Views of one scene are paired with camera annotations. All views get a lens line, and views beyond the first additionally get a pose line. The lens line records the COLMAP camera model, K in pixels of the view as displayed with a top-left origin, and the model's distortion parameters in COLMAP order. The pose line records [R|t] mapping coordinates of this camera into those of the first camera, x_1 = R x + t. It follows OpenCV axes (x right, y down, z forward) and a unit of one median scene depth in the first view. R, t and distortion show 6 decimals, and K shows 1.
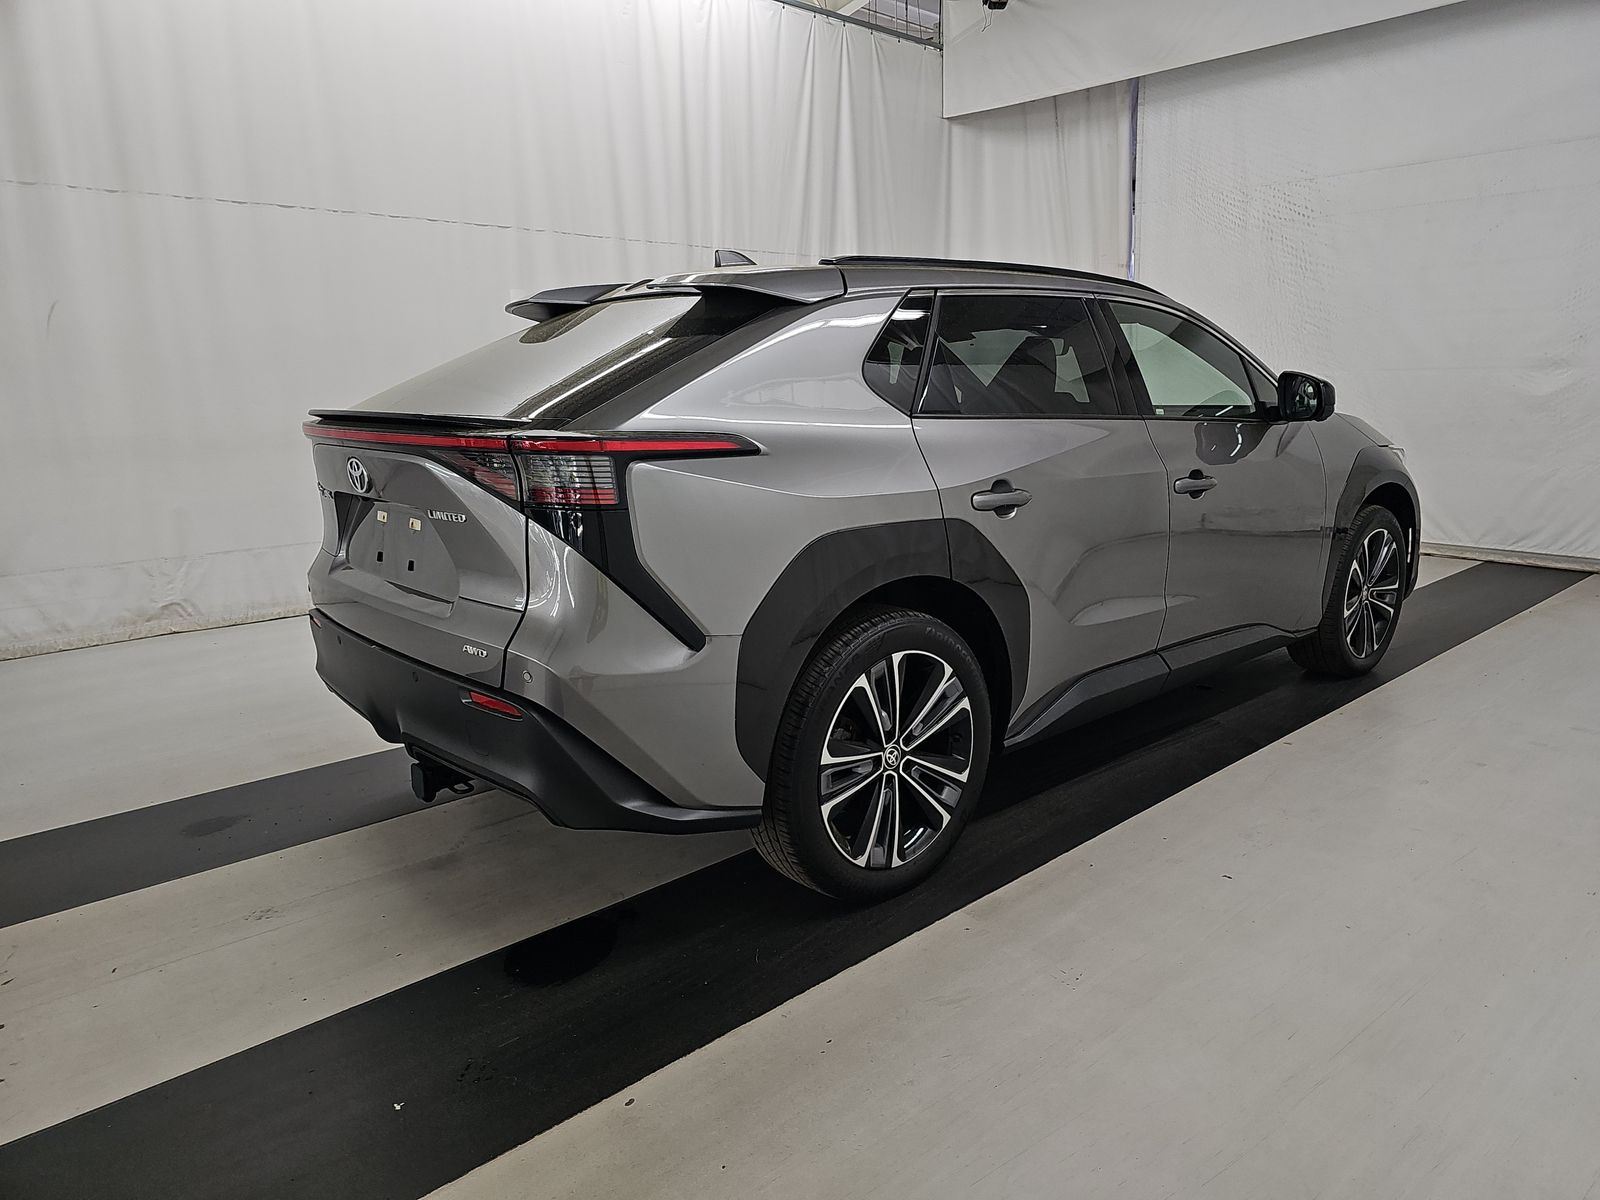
lens RADIAL K [[1091.7, 0, 803.8], [0, 1091.7, 598.9], [0, 0, 1]] dist [0.008548, 0.003574]
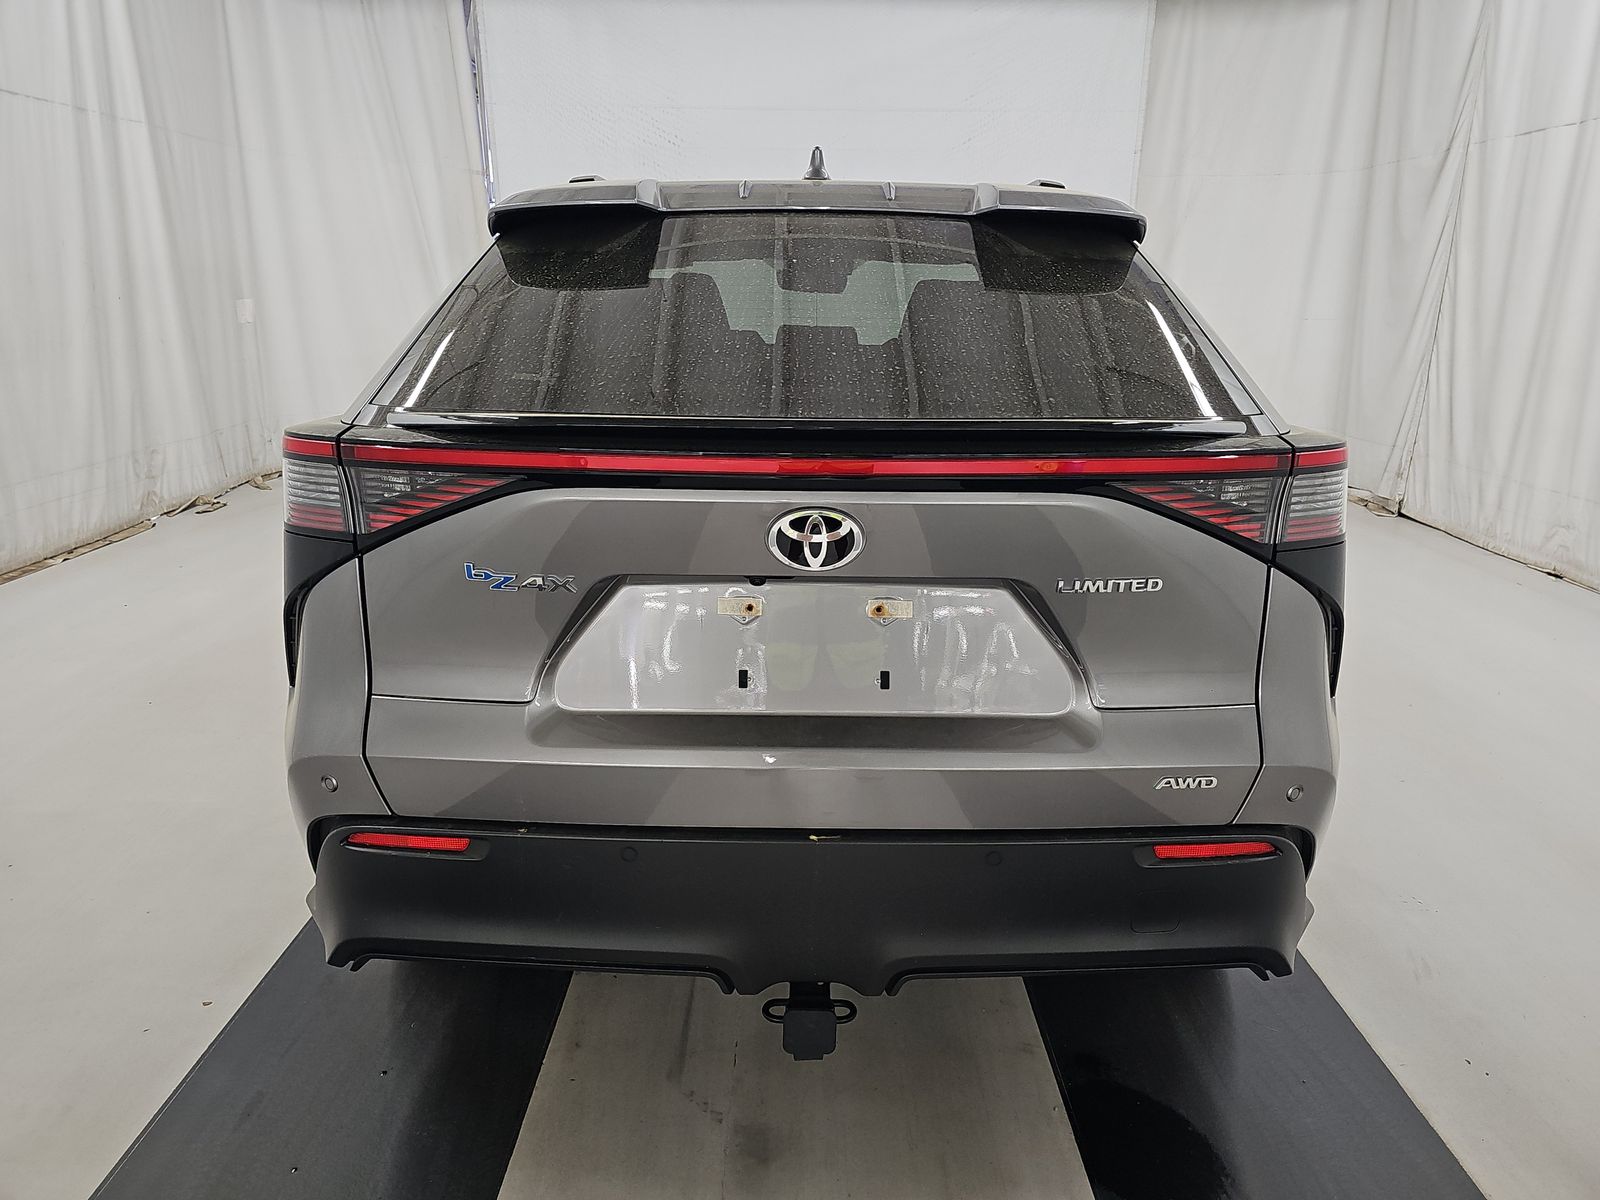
lens RADIAL K [[1091.7, 0, 803.8], [0, 1091.7, 598.9], [0, 0, 1]] dist [0.008548, 0.003574]
pose [[0.646857, -0.188083, 0.739054, -0.558241], [0.129170, 0.982129, 0.136887, -0.109632], [-0.751593, 0.006917, 0.659591, 0.455148]]
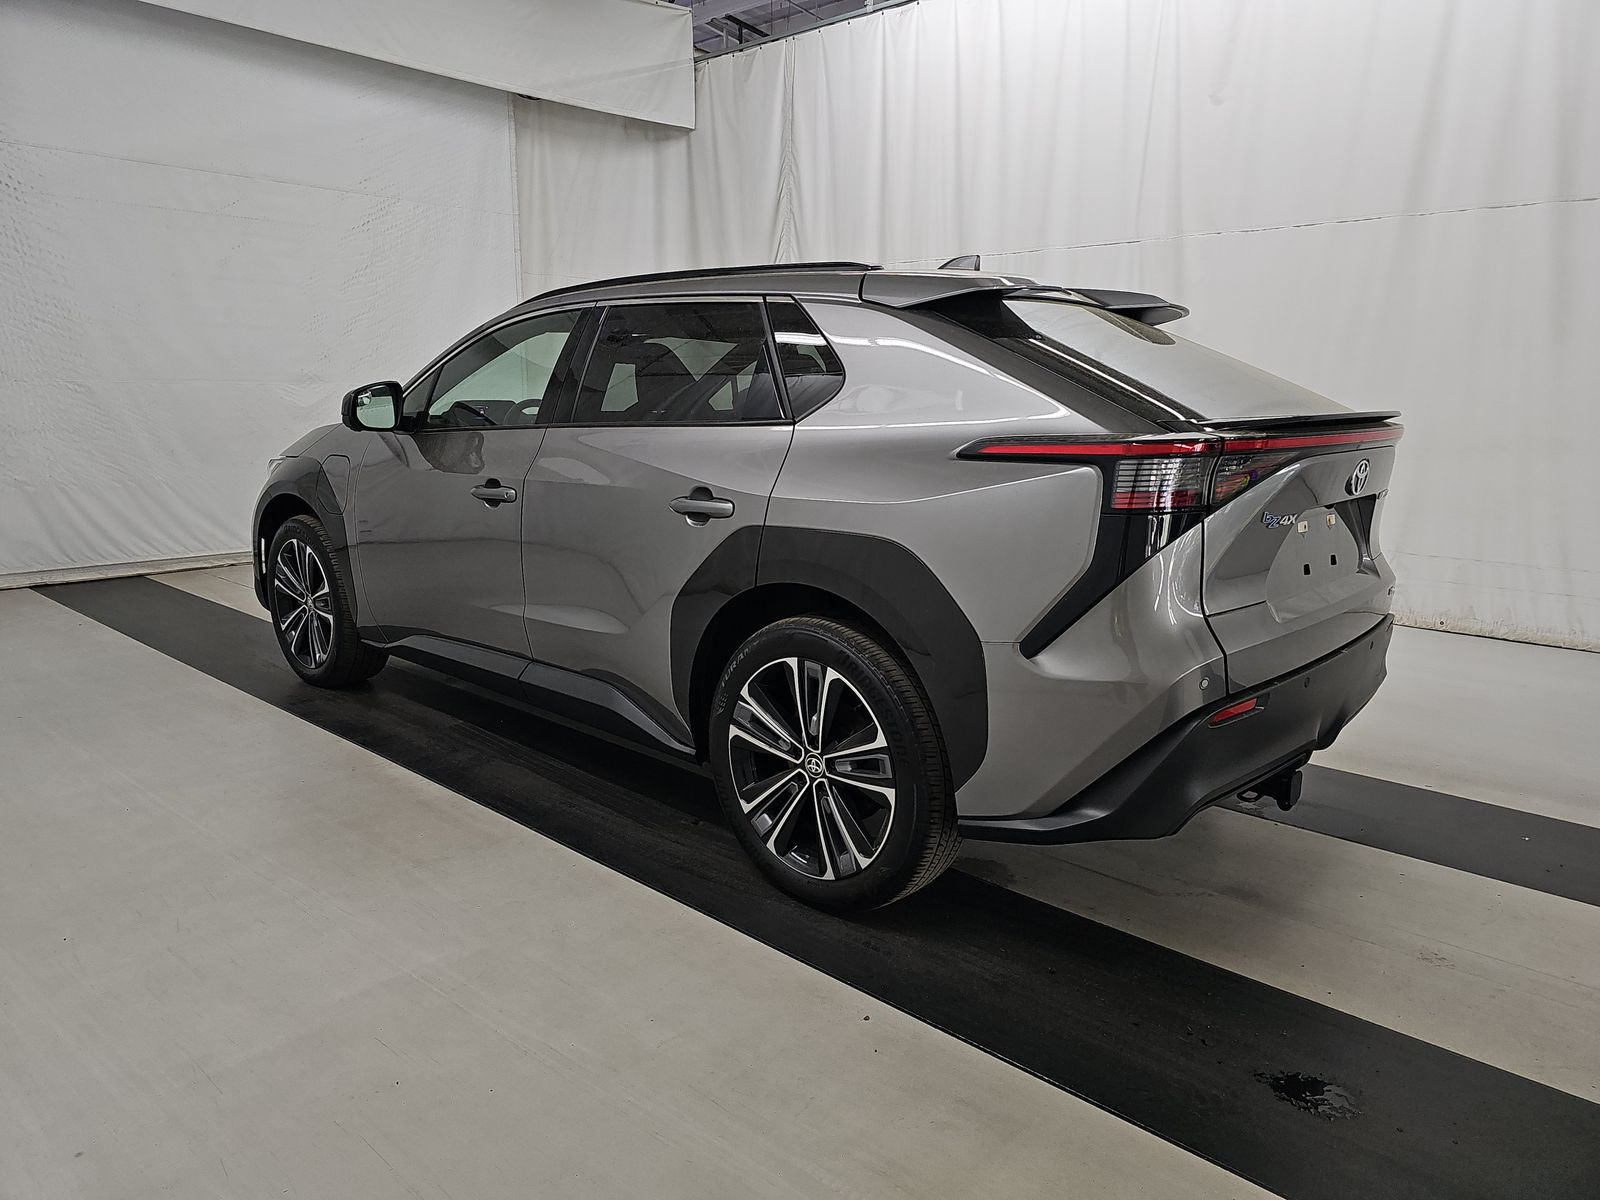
lens RADIAL K [[1091.7, 0, 803.8], [0, 1091.7, 598.9], [0, 0, 1]] dist [0.008548, 0.003574]
pose [[-0.153742, -0.170689, 0.973257, -0.908528], [0.182306, 0.963158, 0.197716, -0.205317], [-0.971148, 0.207828, -0.116961, 1.129960]]
